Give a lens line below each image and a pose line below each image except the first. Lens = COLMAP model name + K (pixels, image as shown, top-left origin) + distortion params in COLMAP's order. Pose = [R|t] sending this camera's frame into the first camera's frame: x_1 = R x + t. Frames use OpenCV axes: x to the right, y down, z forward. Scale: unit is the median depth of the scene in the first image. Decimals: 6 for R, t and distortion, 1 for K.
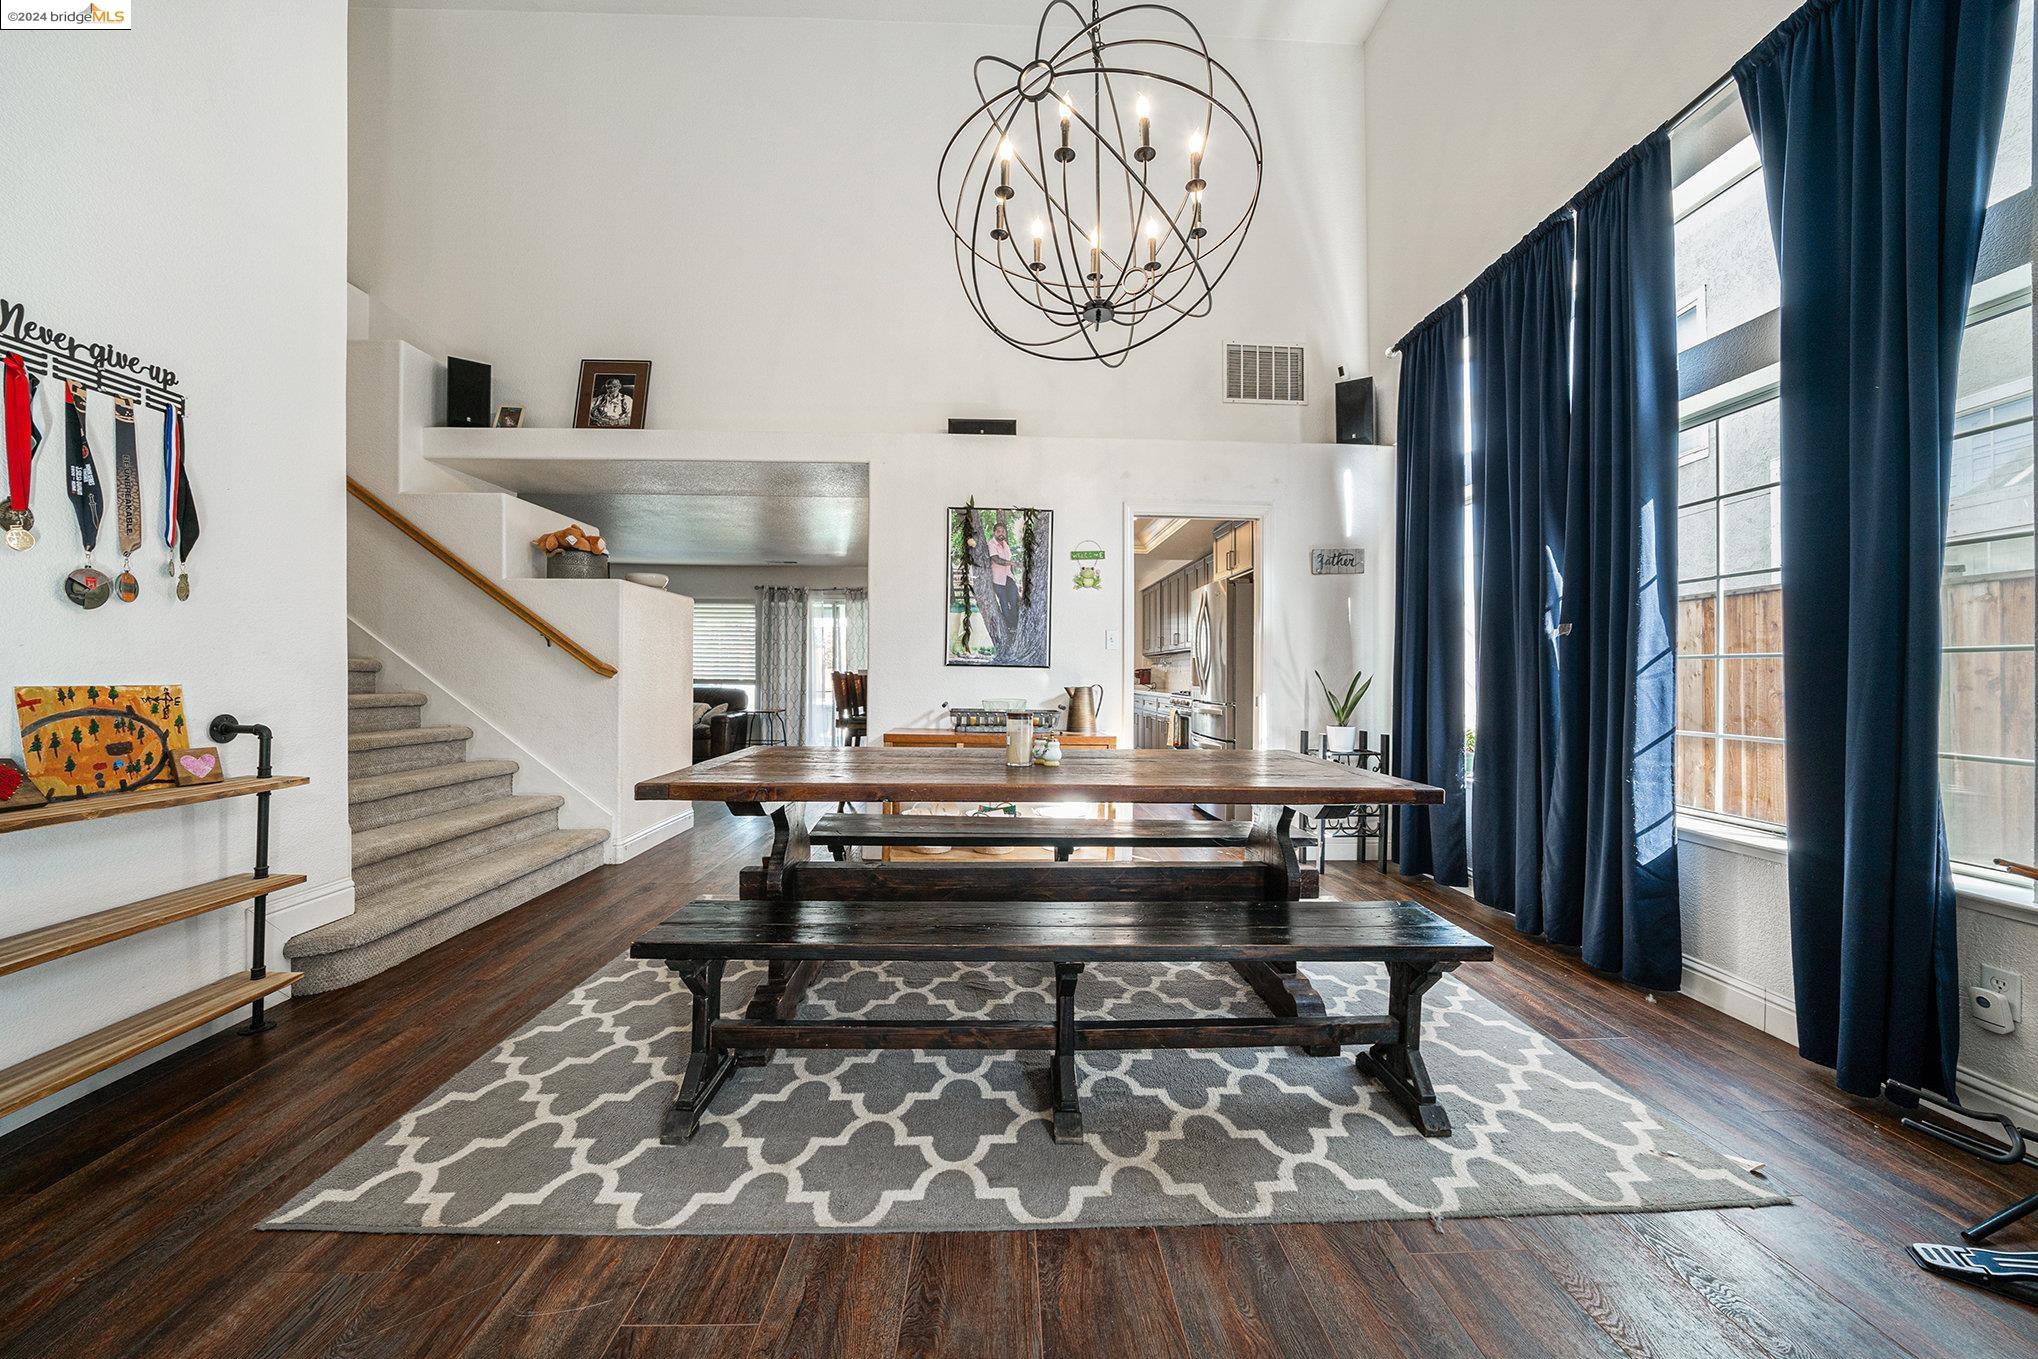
lens RADIAL K [[713.8, 0, 1018.6], [0, 713.8, 684.8], [0, 0, 1]] dist [-0.020706, -0.005874]
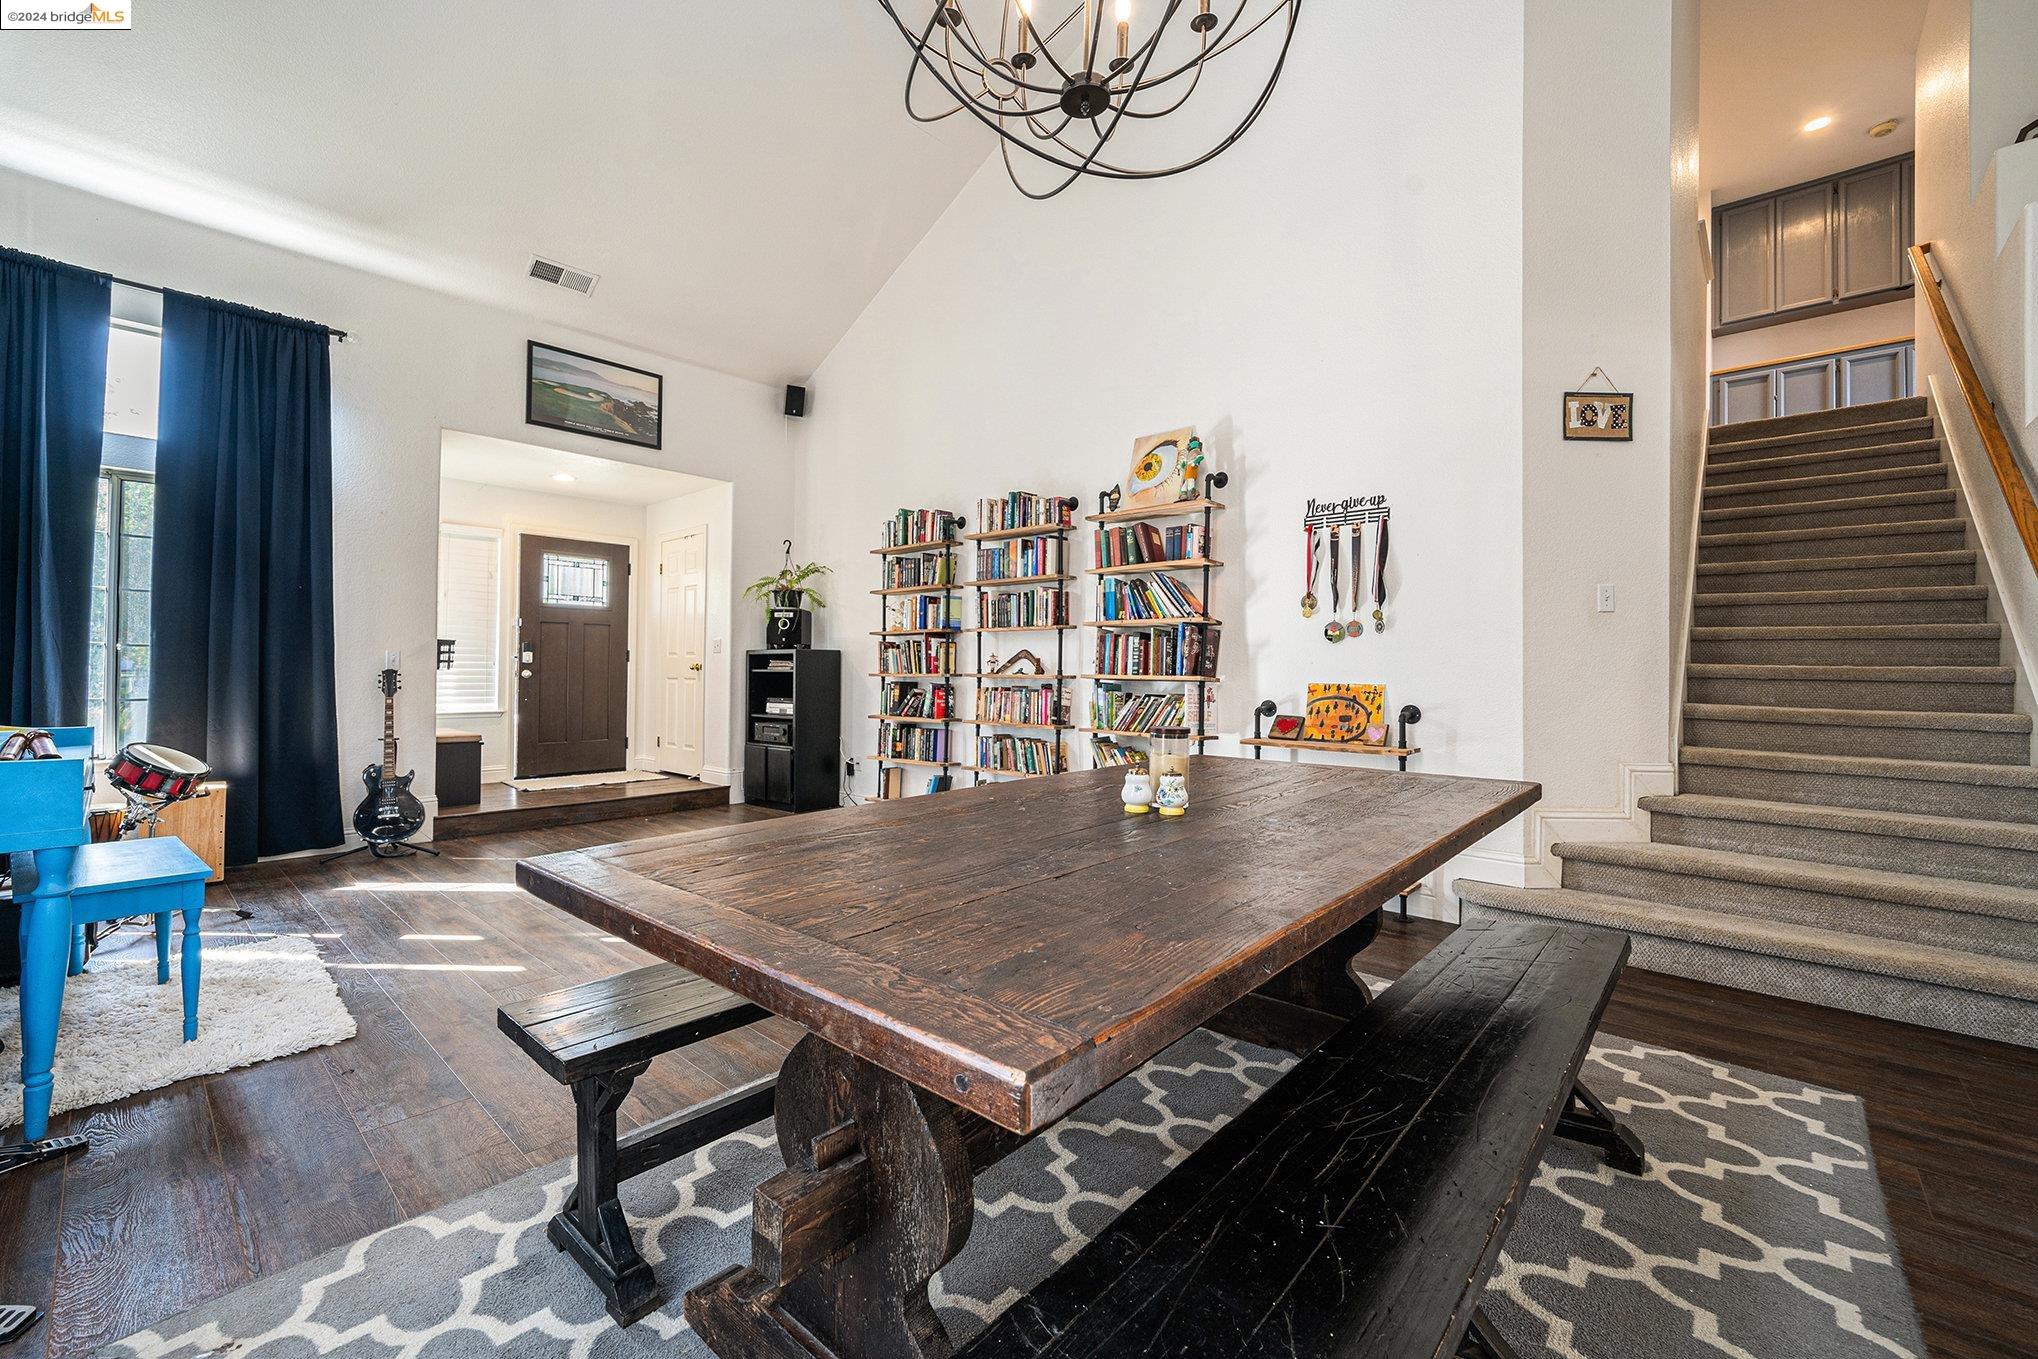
lens RADIAL K [[837.8, 0, 1025.0], [0, 837.8, 667.4], [0, 0, 1]] dist [-0.000812, -0.000072]
pose [[-0.696868, -0.017796, -0.716979, 0.426729], [-0.021330, 0.999764, -0.004082, -0.007543], [0.716882, 0.012449, -0.697083, 0.938995]]
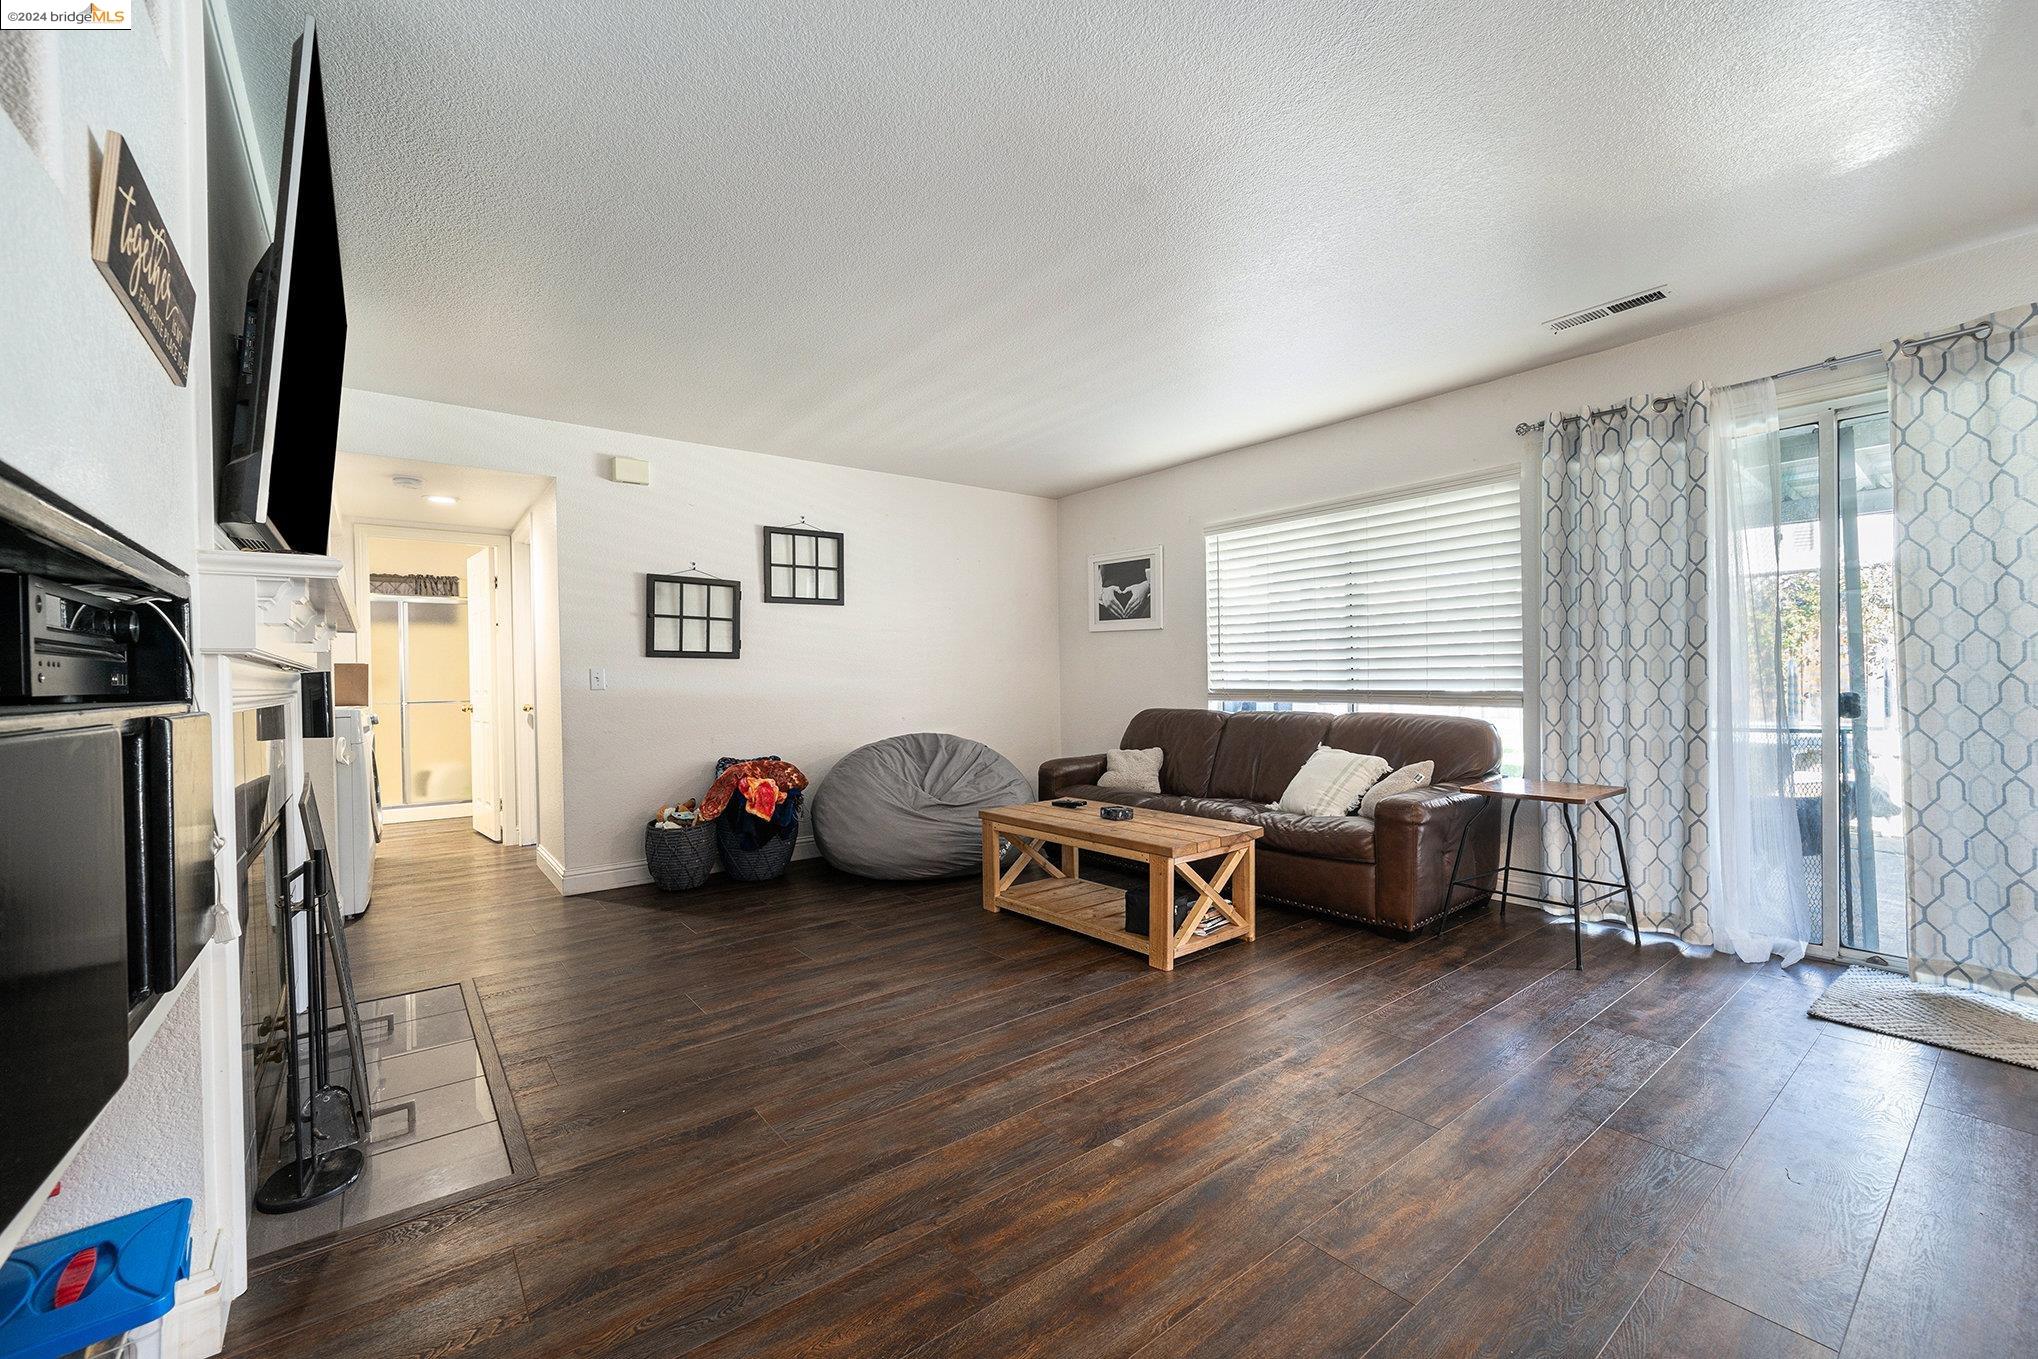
lens RADIAL K [[835.0, 0, 1009.5], [0, 835.0, 671.3], [0, 0, 1]] dist [0.001431, 0.000104]
pose [[0.569264, -0.021478, -0.821874, -0.448186], [0.009750, 0.999765, -0.019373, -0.029075], [0.822097, 0.003015, 0.569339, 1.422235]]
